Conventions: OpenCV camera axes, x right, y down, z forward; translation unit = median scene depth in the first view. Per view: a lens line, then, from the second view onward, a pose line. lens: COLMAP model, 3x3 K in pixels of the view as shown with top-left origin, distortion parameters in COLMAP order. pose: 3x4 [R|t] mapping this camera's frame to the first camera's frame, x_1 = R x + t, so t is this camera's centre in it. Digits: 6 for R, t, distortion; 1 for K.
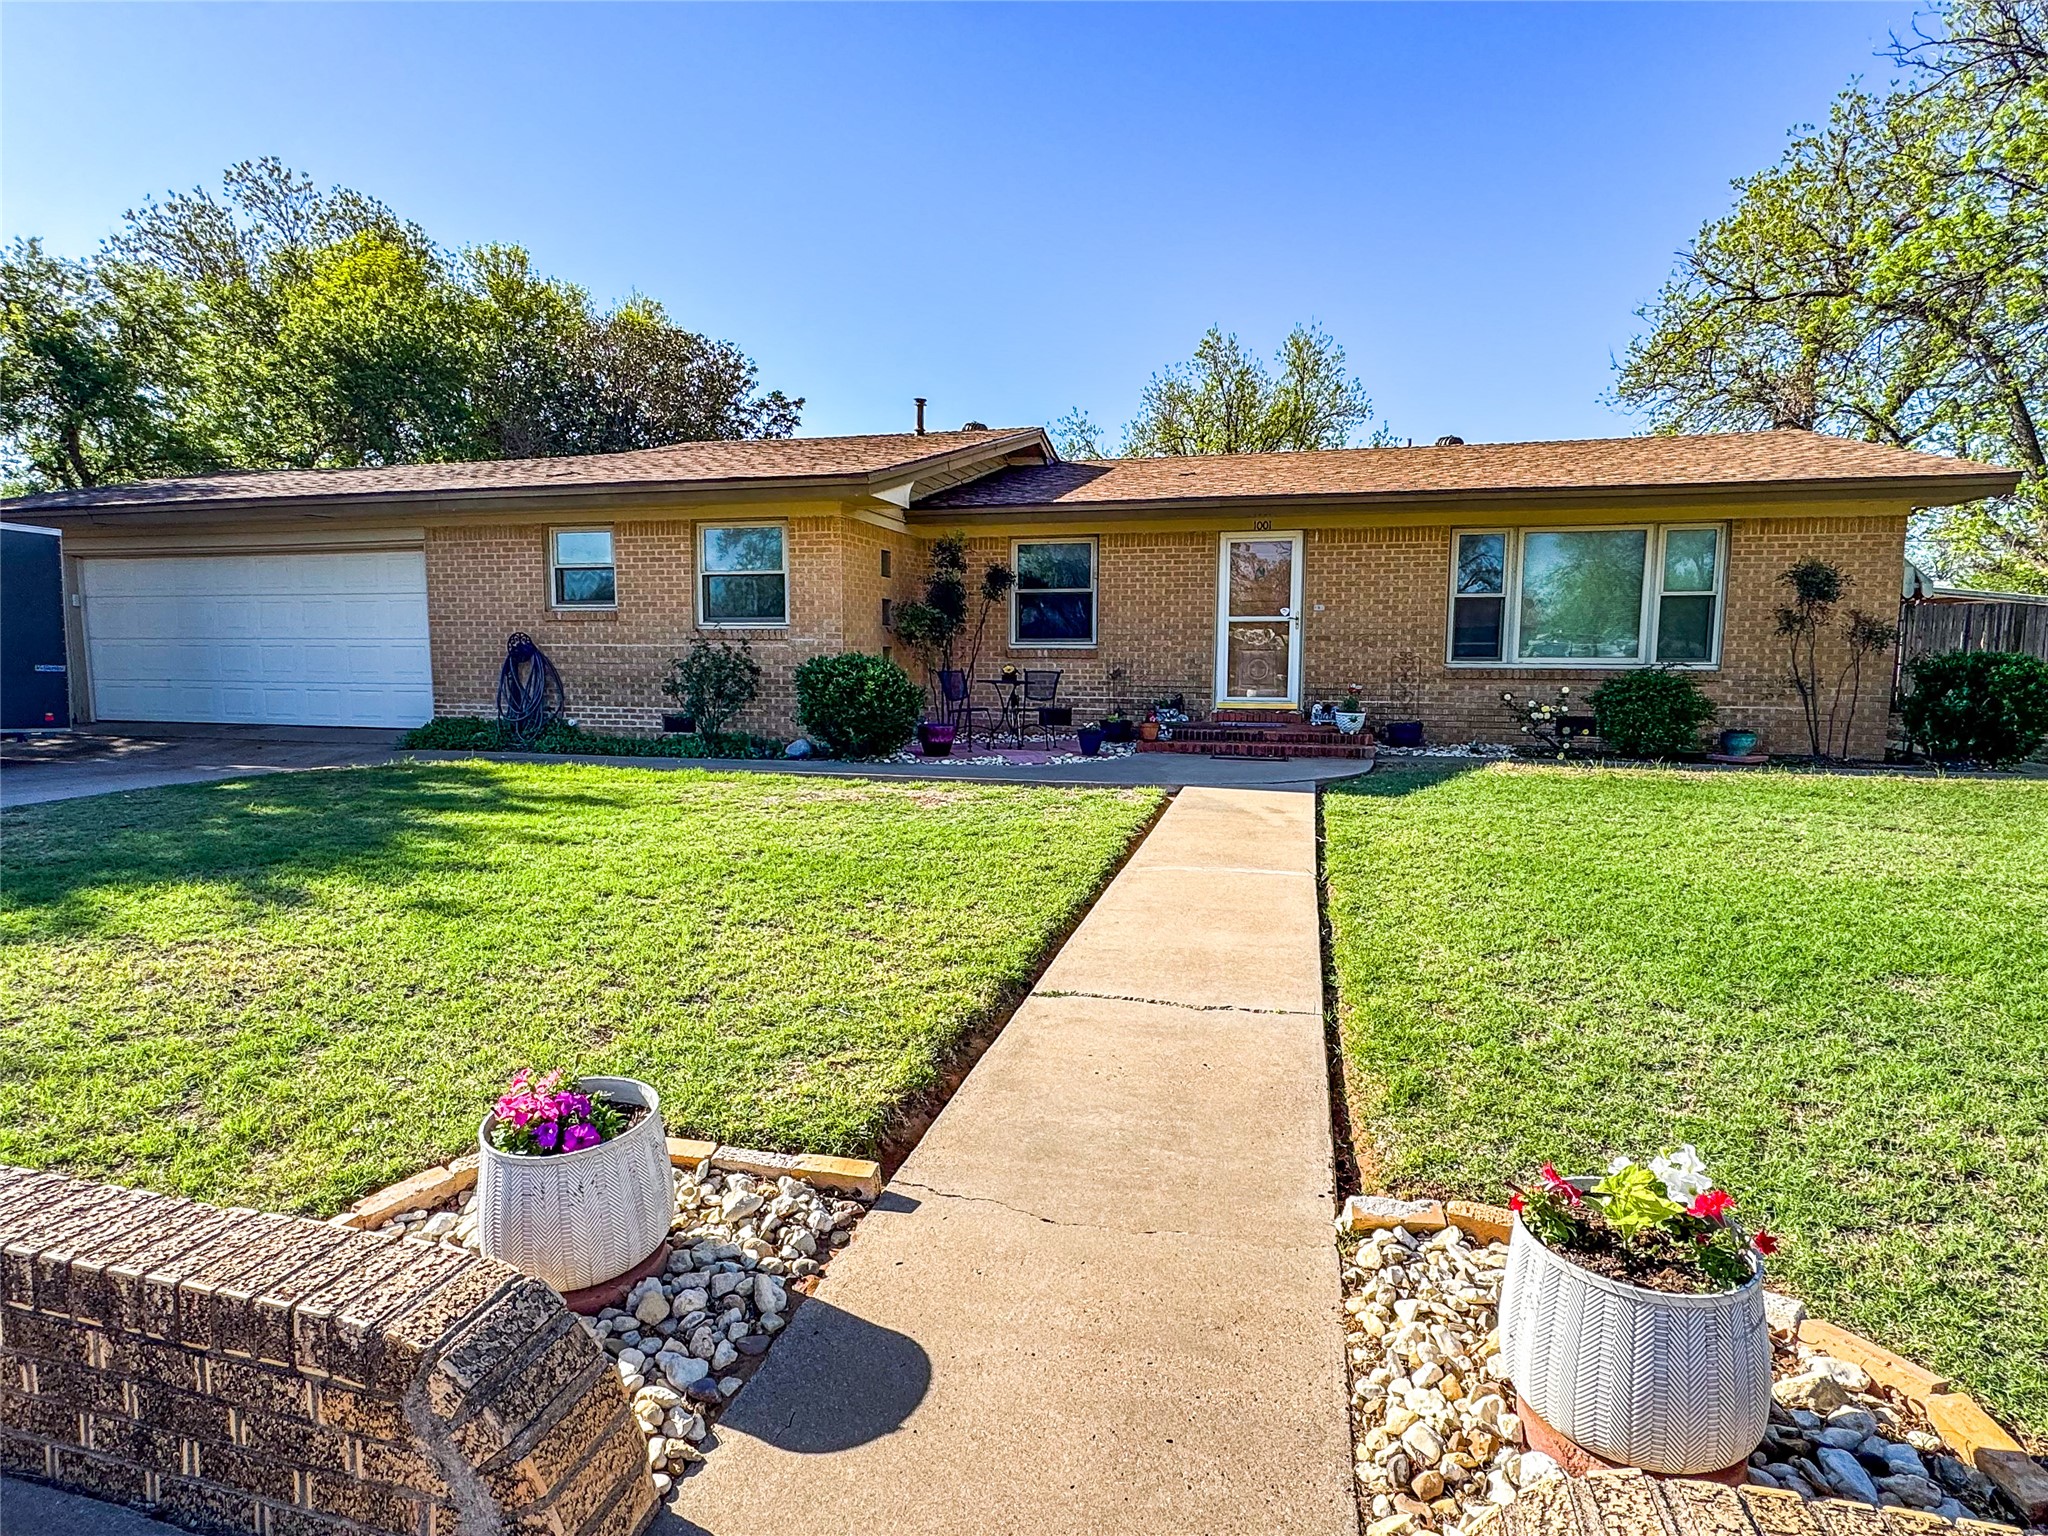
lens RADIAL K [[1069.3, 0, 1029.2], [0, 1069.3, 771.8], [0, 0, 1]] dist [-0.002256, 0.000079]
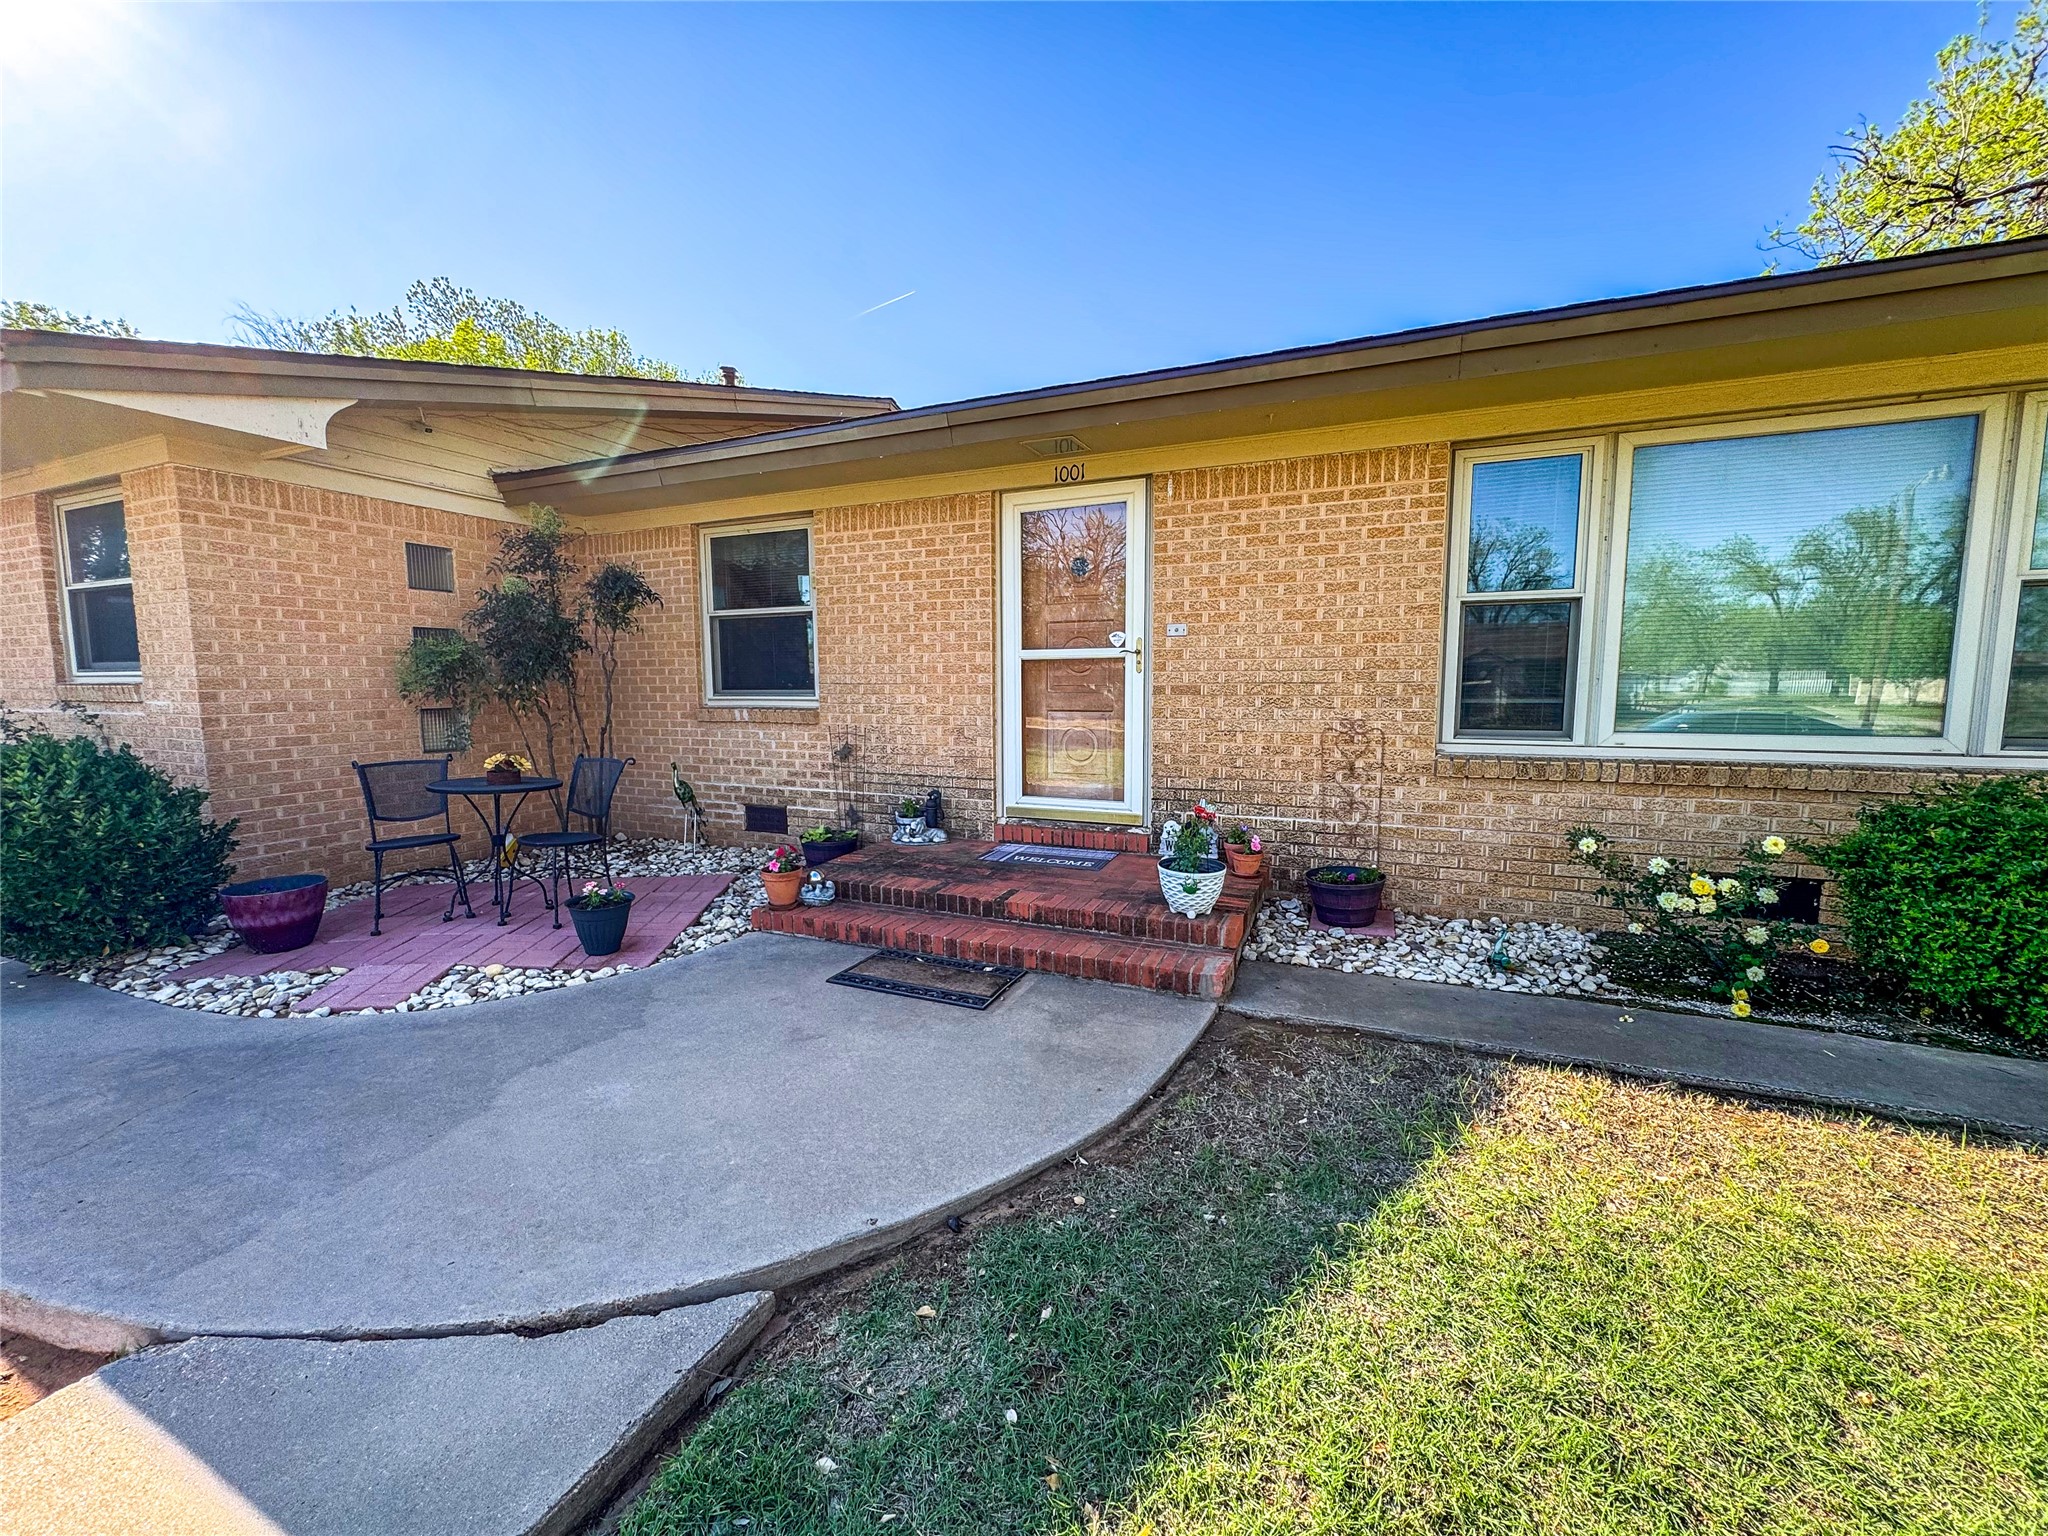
lens RADIAL K [[810.9, 0, 1037.0], [0, 810.9, 769.2], [0, 0, 1]] dist [-0.002792, -0.000100]
pose [[0.986798, 0.011097, -0.161574, 0.266666], [-0.012316, 0.999903, -0.006544, -0.083808], [0.161486, 0.008447, 0.986839, 0.608038]]
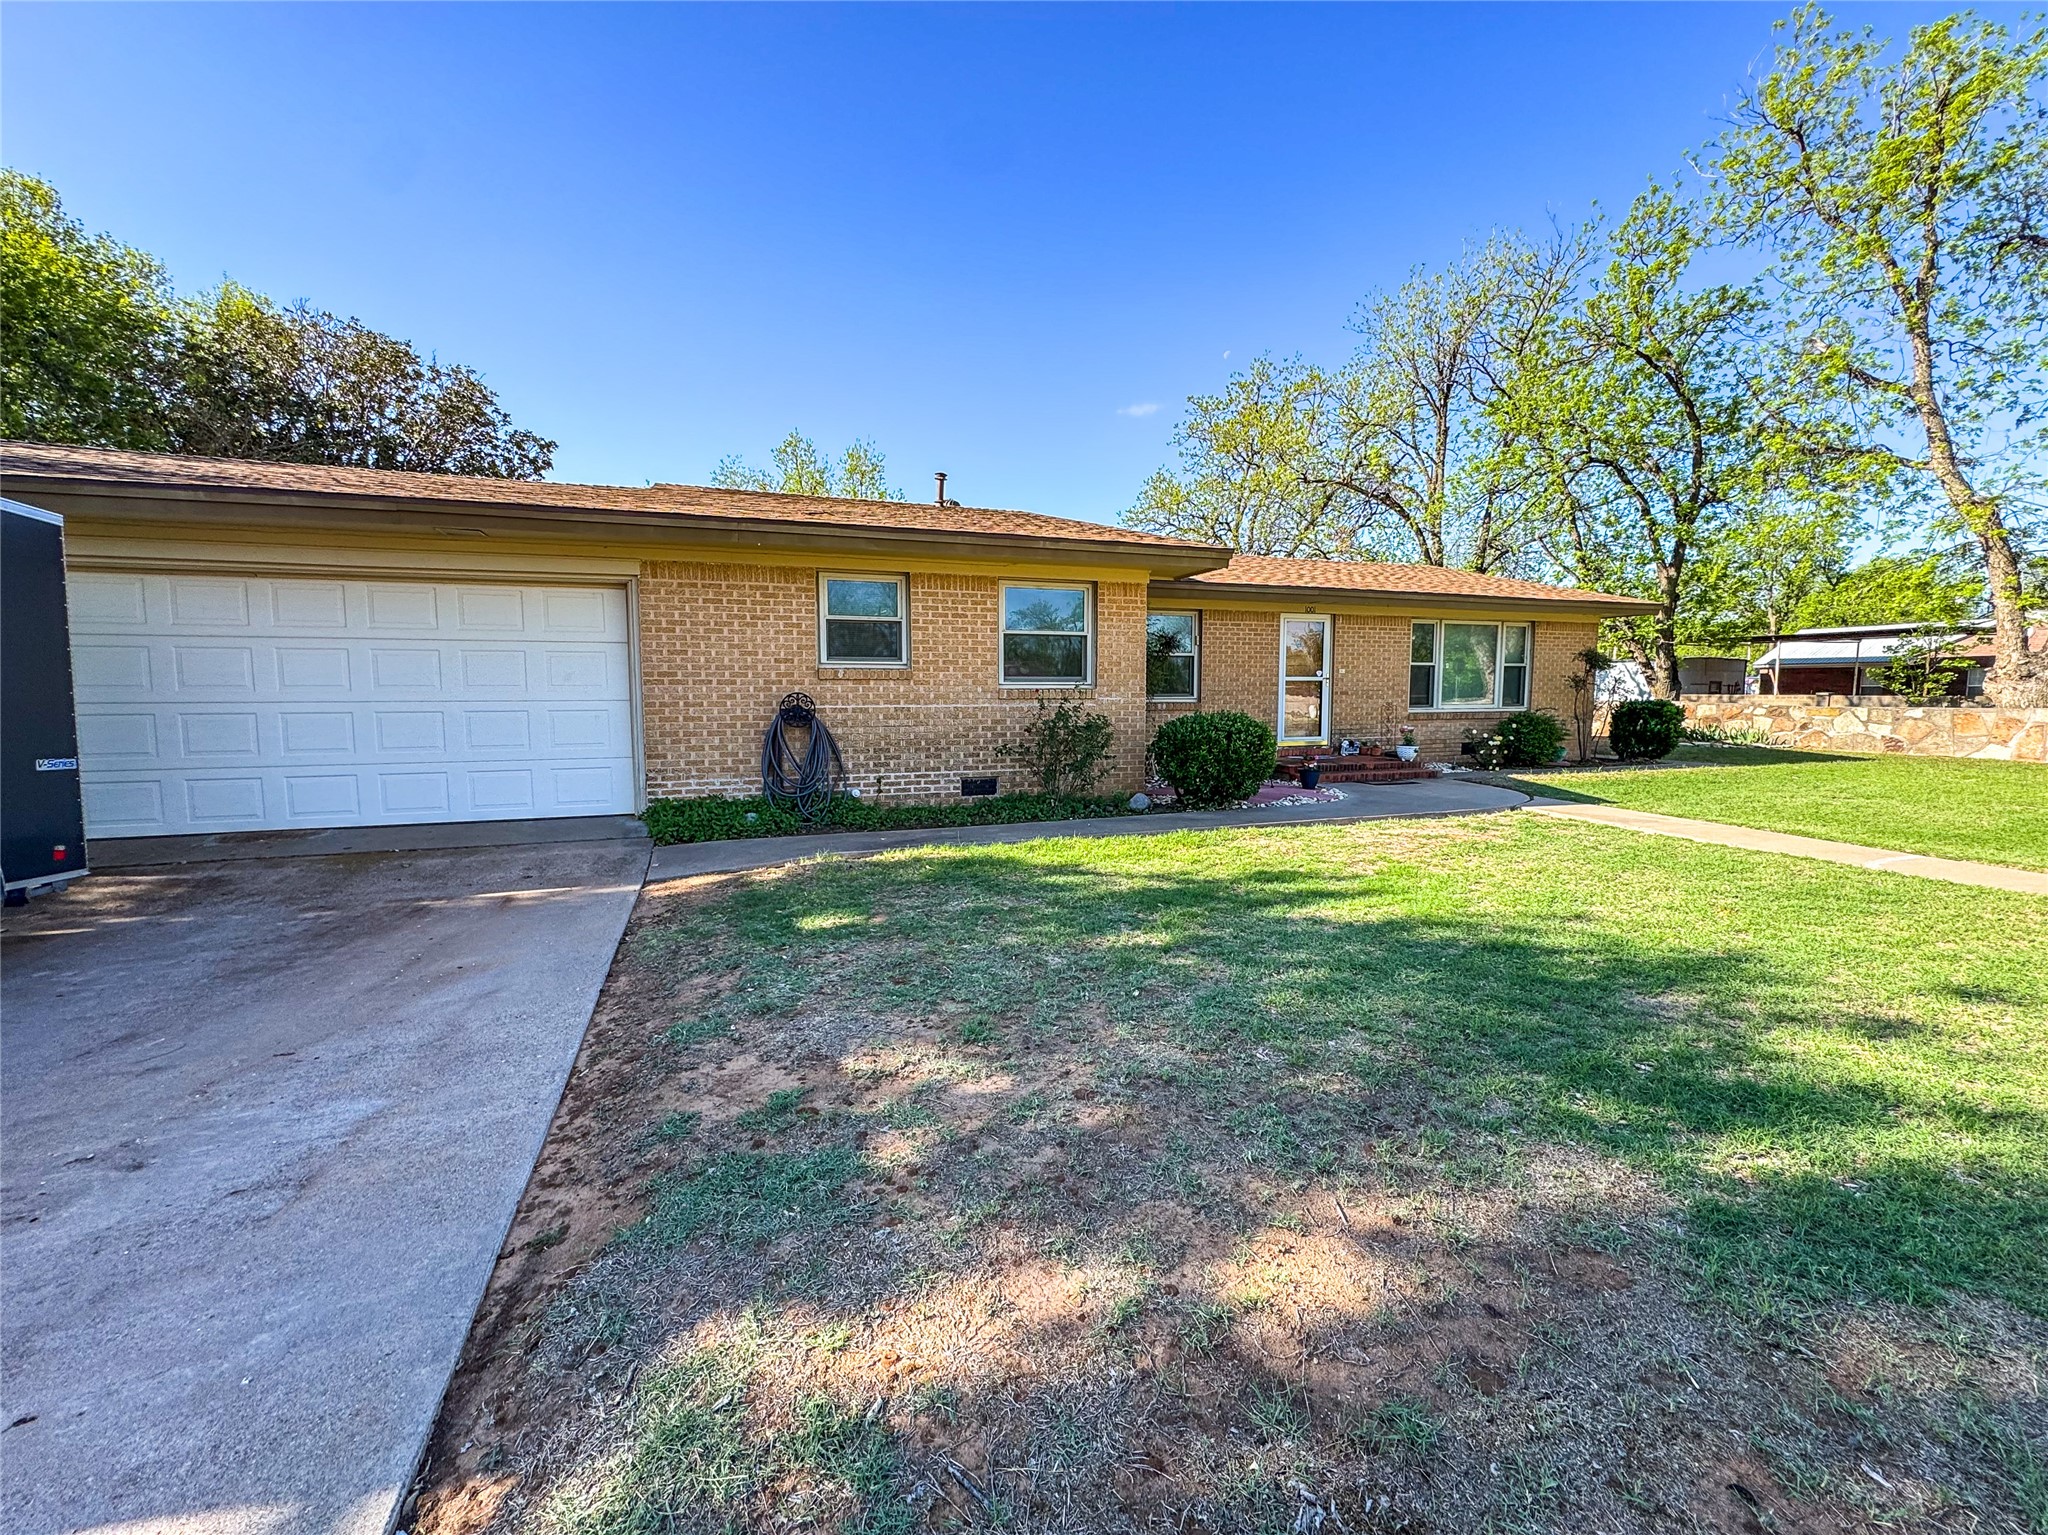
lens RADIAL K [[836.8, 0, 1028.6], [0, 836.8, 767.6], [0, 0, 1]] dist [-0.000726, -0.000329]
pose [[0.827915, -0.056087, 0.558042, -0.670548], [0.069572, 0.997573, -0.002954, -0.053451], [-0.556521, 0.041270, 0.829808, 0.330378]]
